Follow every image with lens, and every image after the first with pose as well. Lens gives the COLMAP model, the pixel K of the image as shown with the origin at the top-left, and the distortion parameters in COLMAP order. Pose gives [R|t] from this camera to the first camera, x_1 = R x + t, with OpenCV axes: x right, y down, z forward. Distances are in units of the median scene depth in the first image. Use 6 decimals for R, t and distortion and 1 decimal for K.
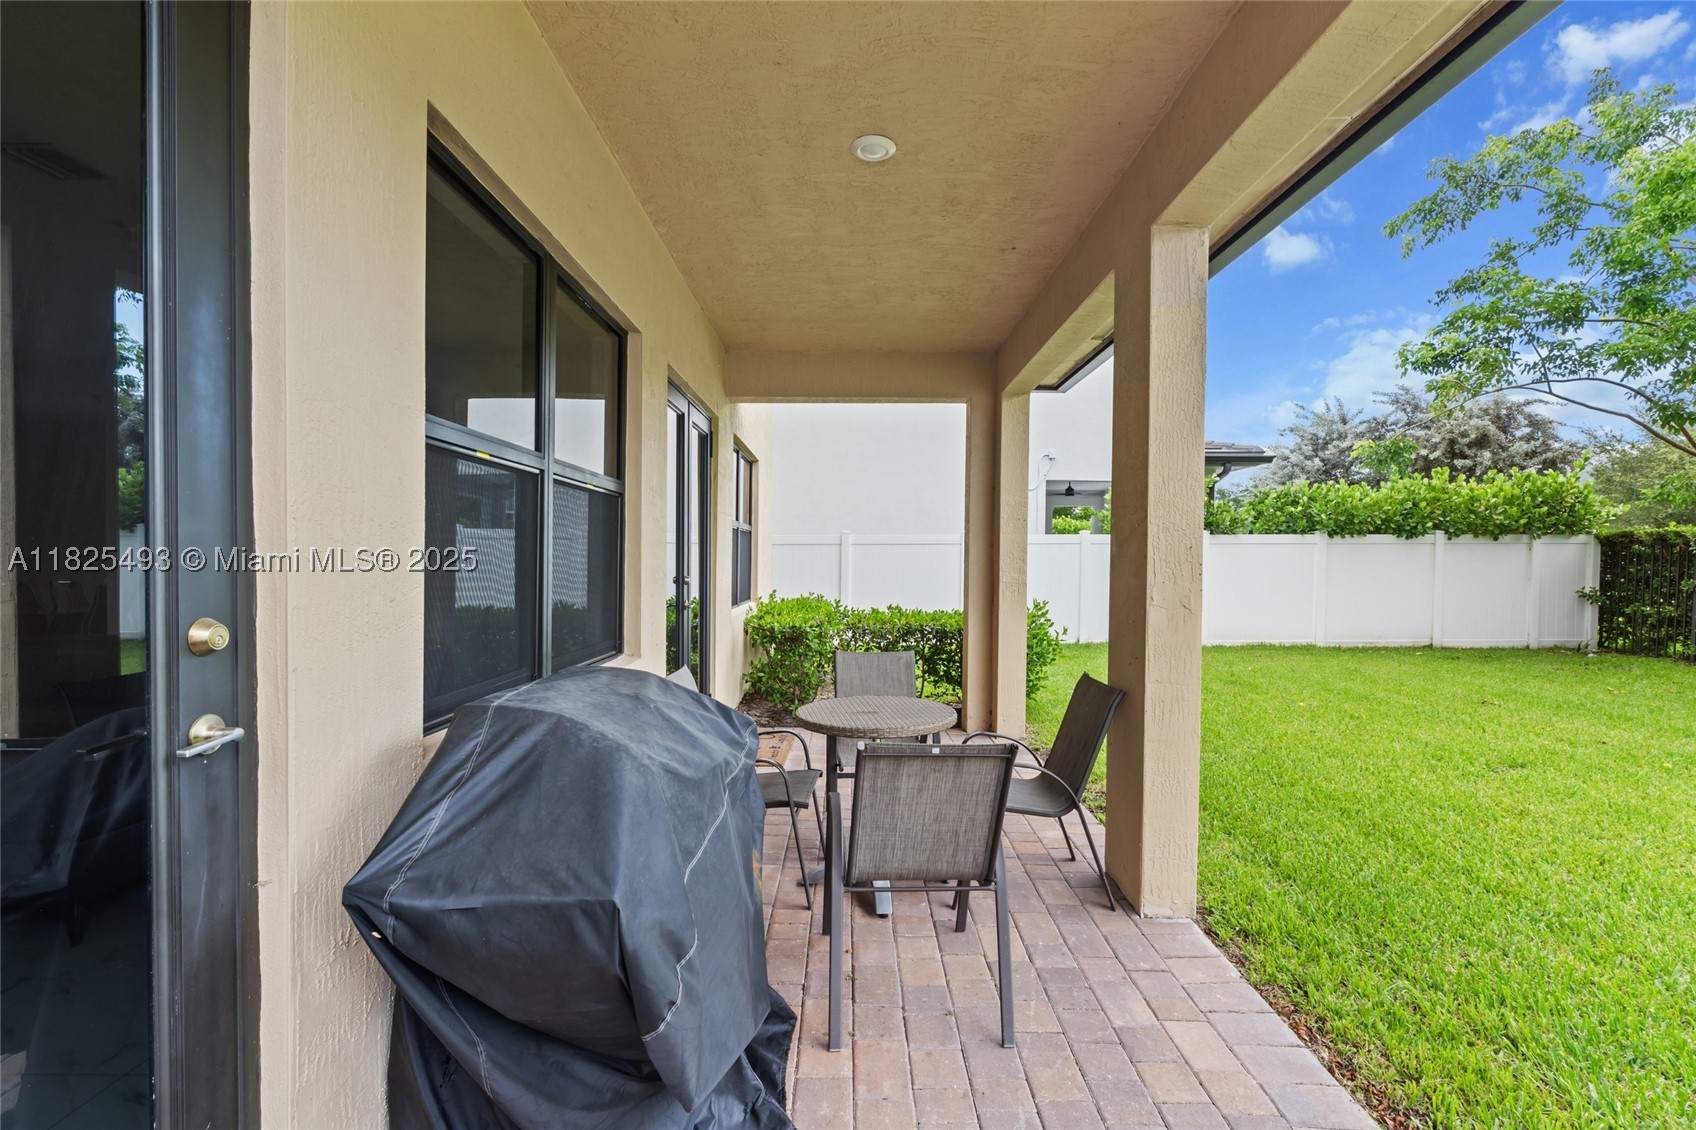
lens RADIAL K [[755.2, 0, 853.7], [0, 755.2, 566.4], [0, 0, 1]] dist [-0.001214, 0.000401]
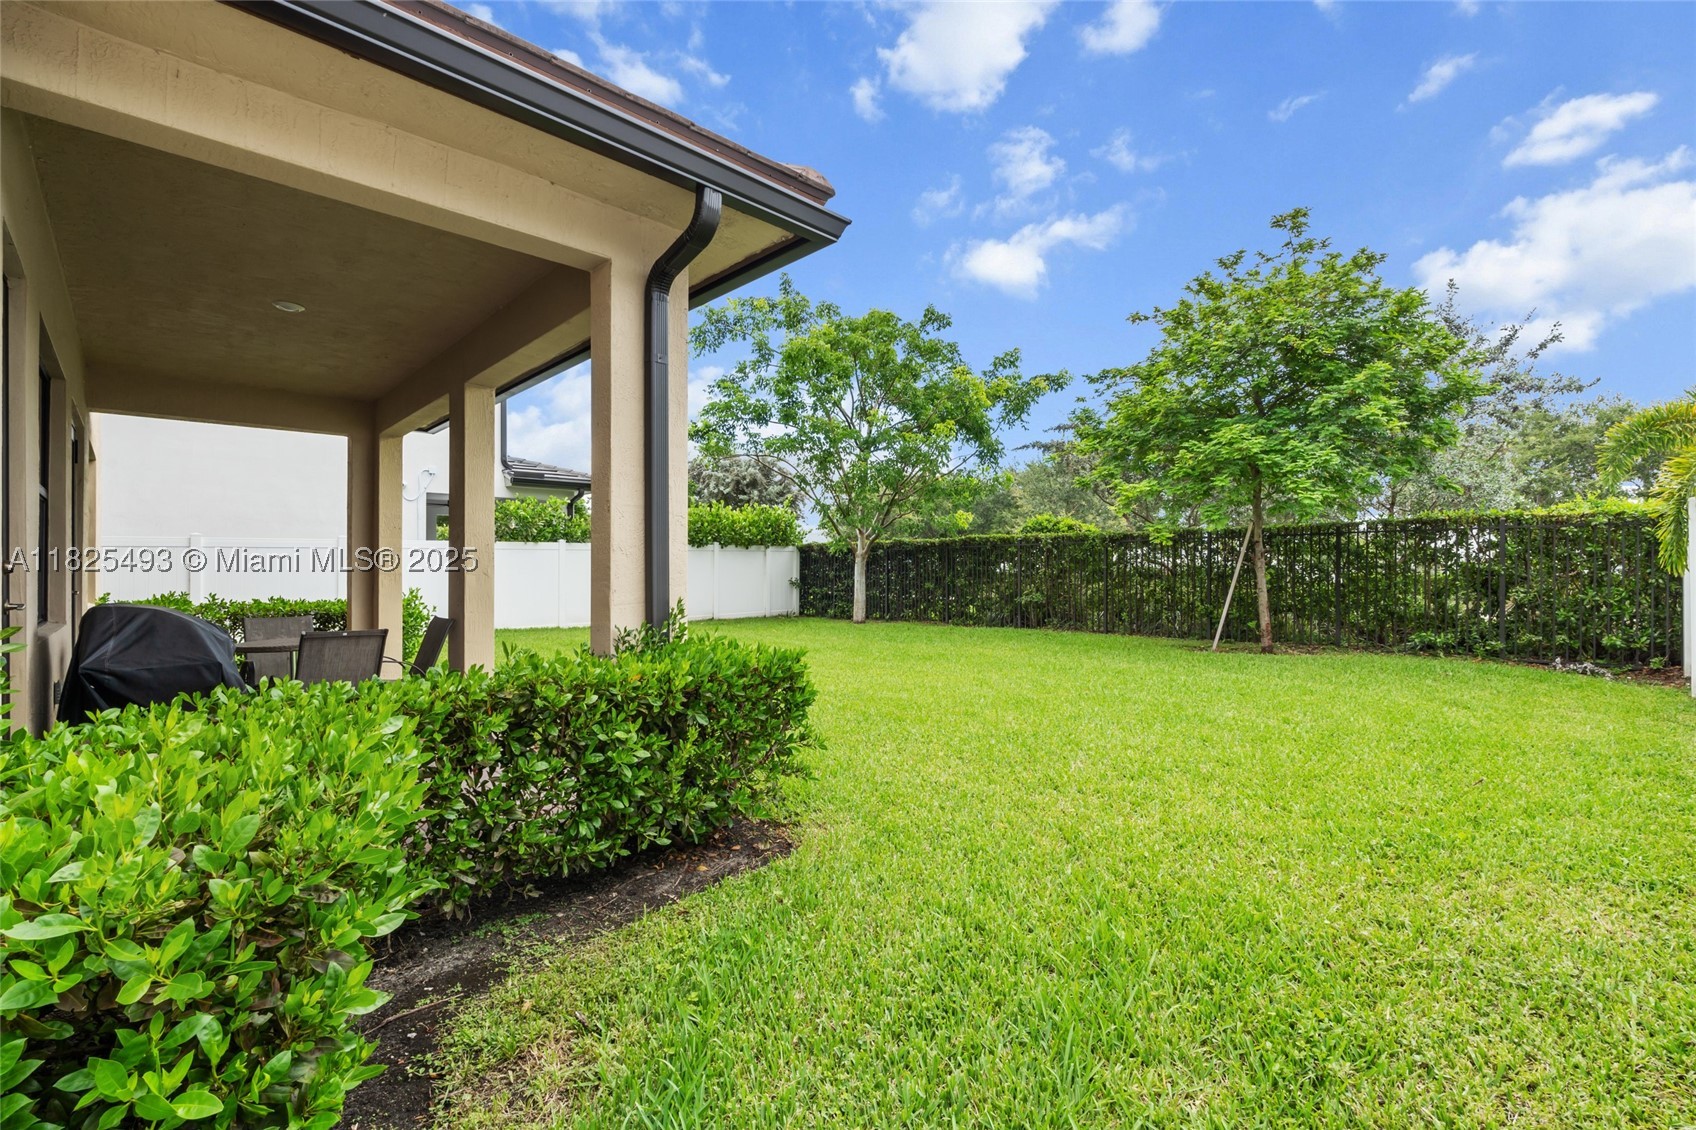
lens RADIAL K [[755.2, 0, 853.7], [0, 755.2, 566.4], [0, 0, 1]] dist [-0.001214, 0.000401]
pose [[0.730776, -0.007165, 0.682580, -0.059475], [0.016500, 0.999838, -0.007170, 0.017381], [-0.682418, 0.016502, 0.730776, -0.313406]]
